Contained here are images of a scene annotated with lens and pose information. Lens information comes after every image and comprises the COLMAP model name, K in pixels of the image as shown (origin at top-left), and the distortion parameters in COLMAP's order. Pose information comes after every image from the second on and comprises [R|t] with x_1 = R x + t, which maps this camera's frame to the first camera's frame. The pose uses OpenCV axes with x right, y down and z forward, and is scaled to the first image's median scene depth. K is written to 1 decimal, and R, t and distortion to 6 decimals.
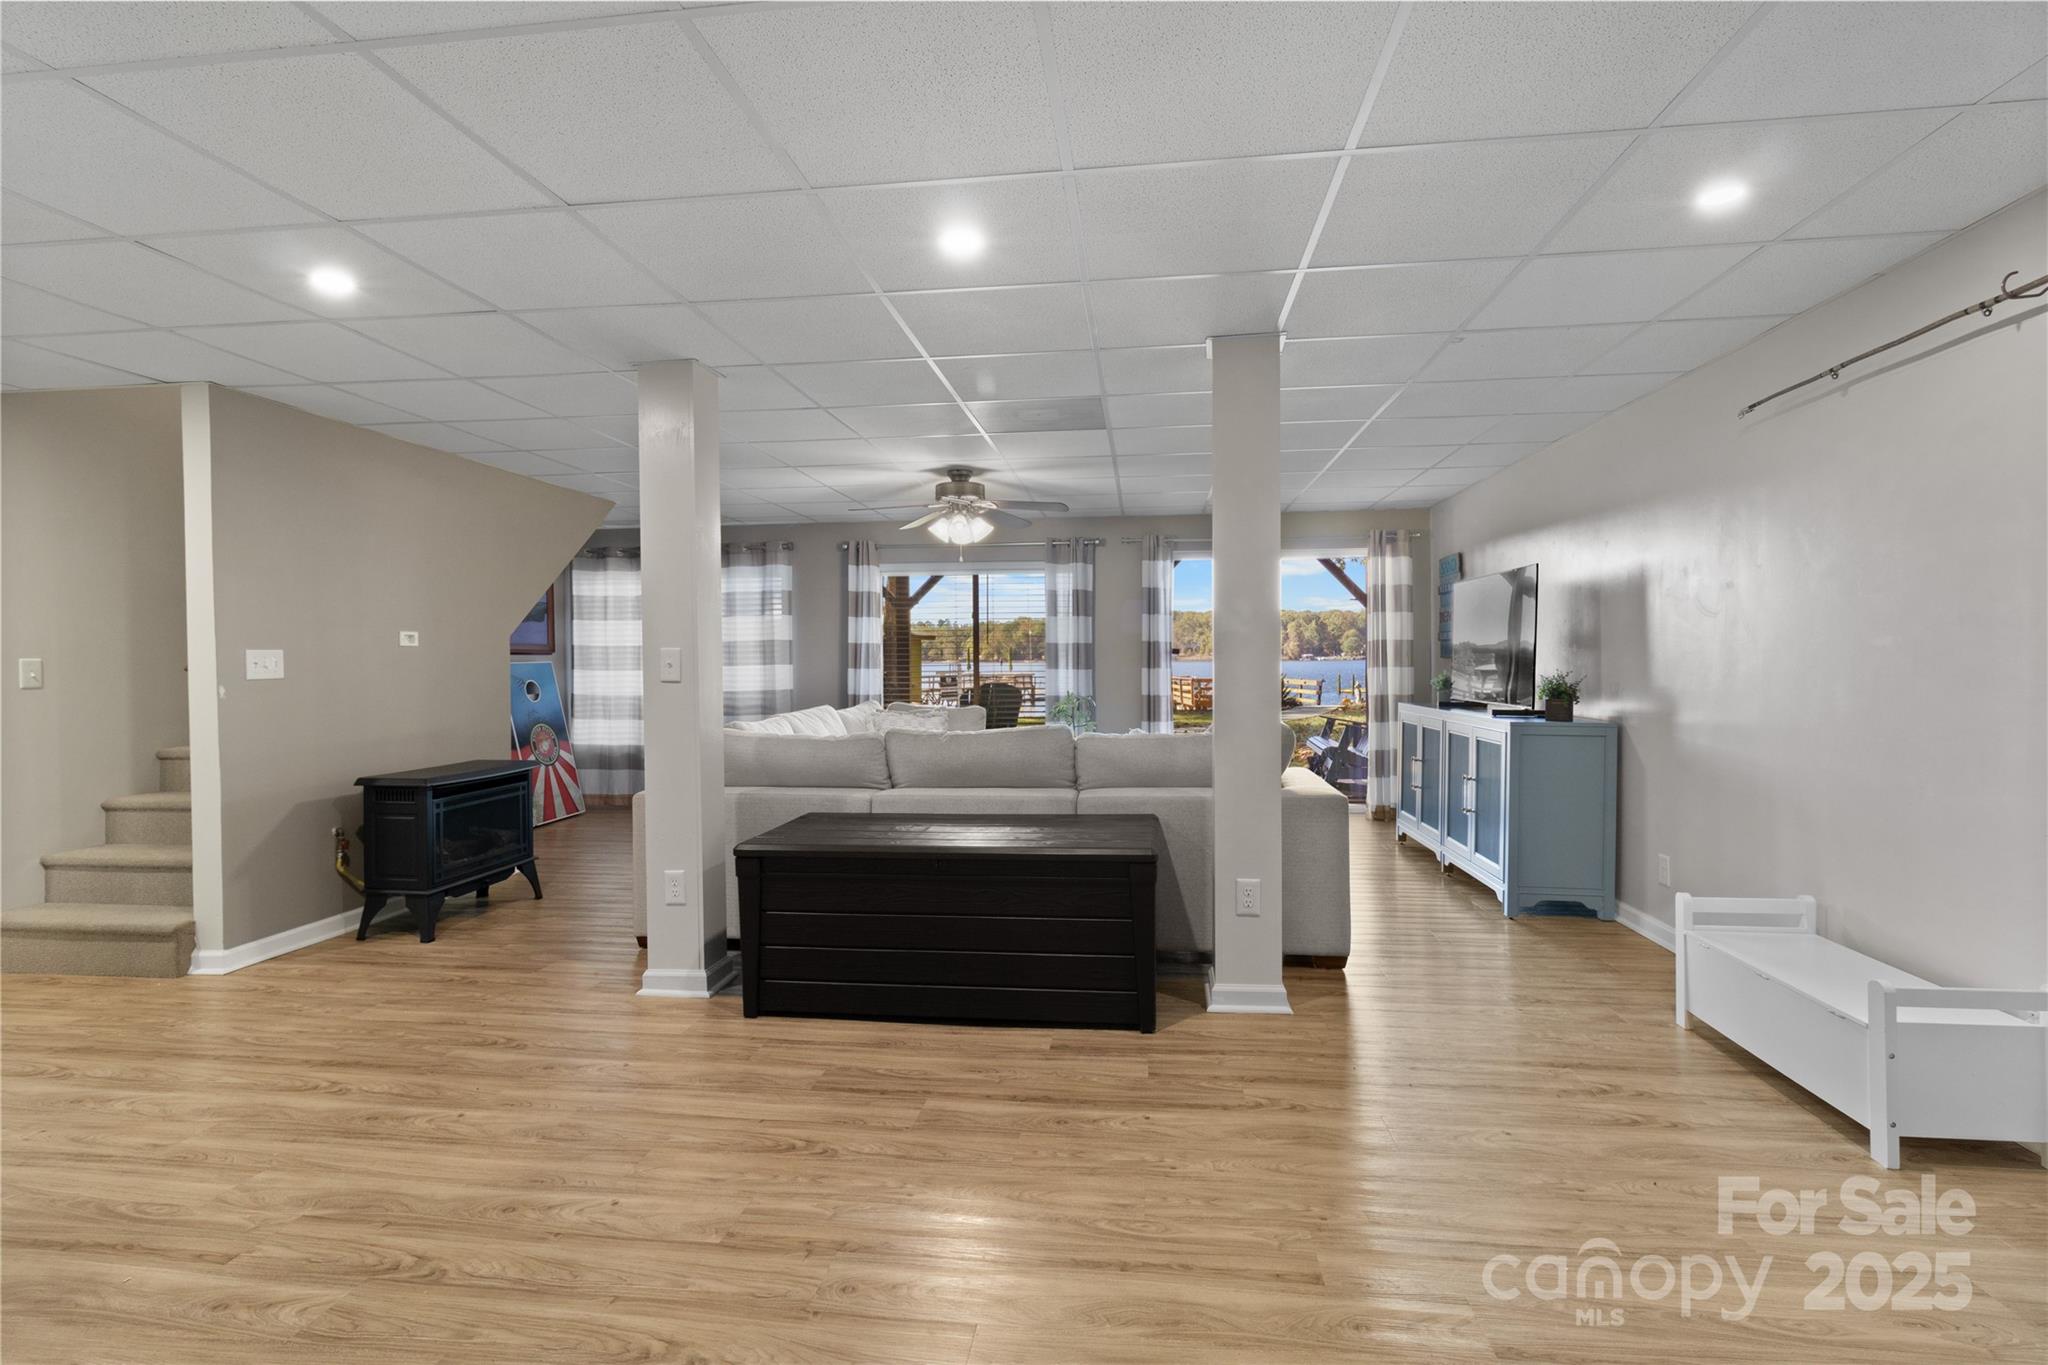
lens RADIAL K [[963.2, 0, 1022.1], [0, 963.2, 682.6], [0, 0, 1]] dist [0.000449, 0.001130]
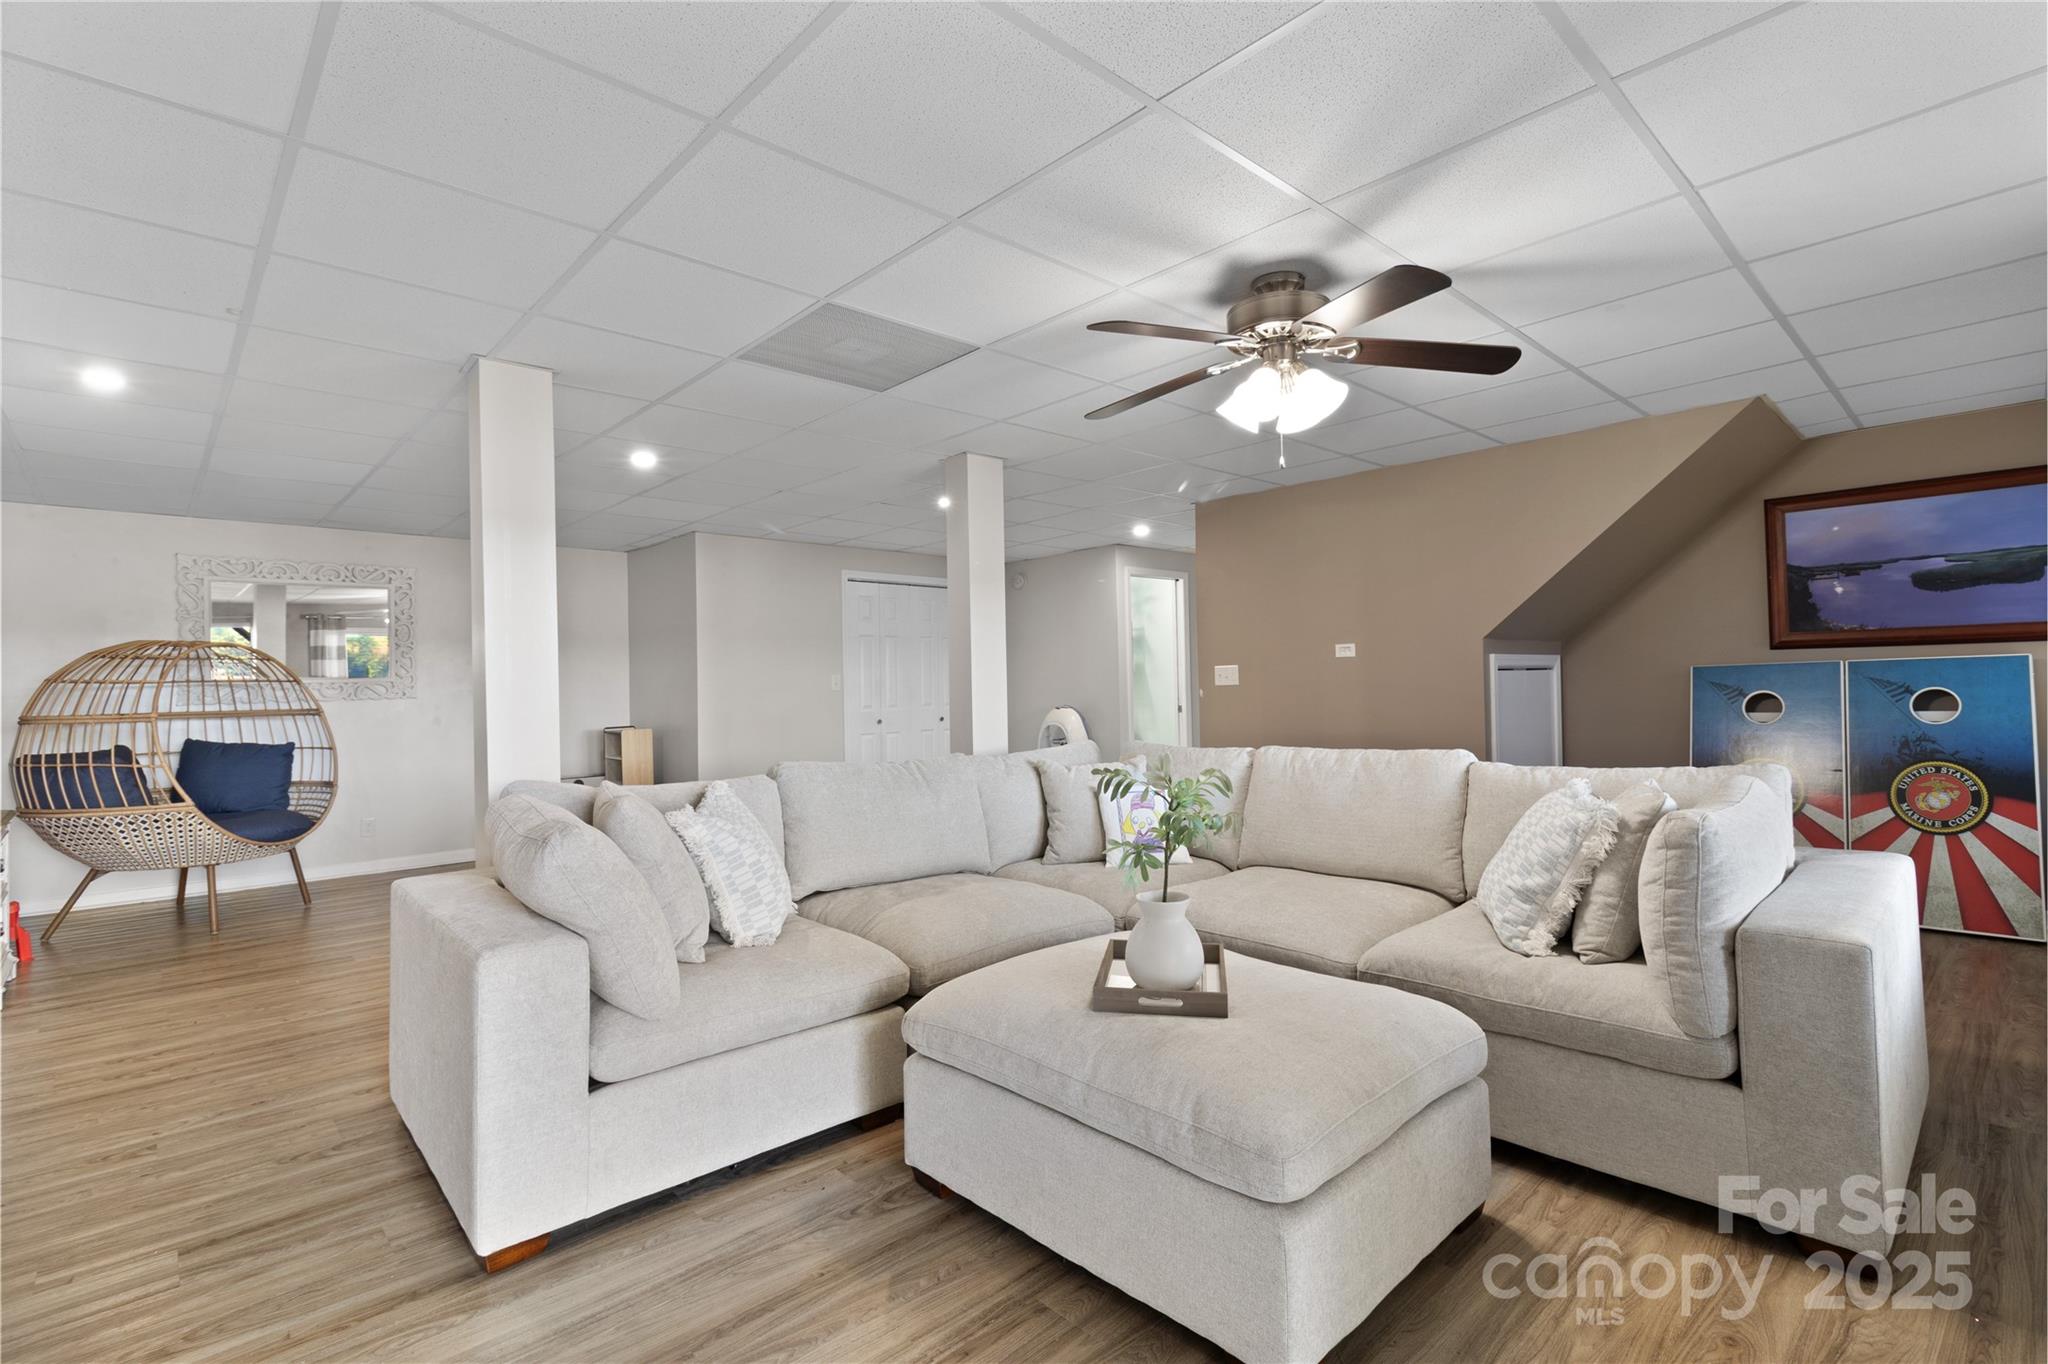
lens RADIAL K [[963.2, 0, 1026.4], [0, 963.2, 679.1], [0, 0, 1]] dist [0.000449, 0.001130]
pose [[-0.636700, 0.028608, -0.770581, 0.357741], [0.016760, 0.999589, 0.023262, -0.035500], [0.770929, 0.001896, -0.636918, 1.133913]]
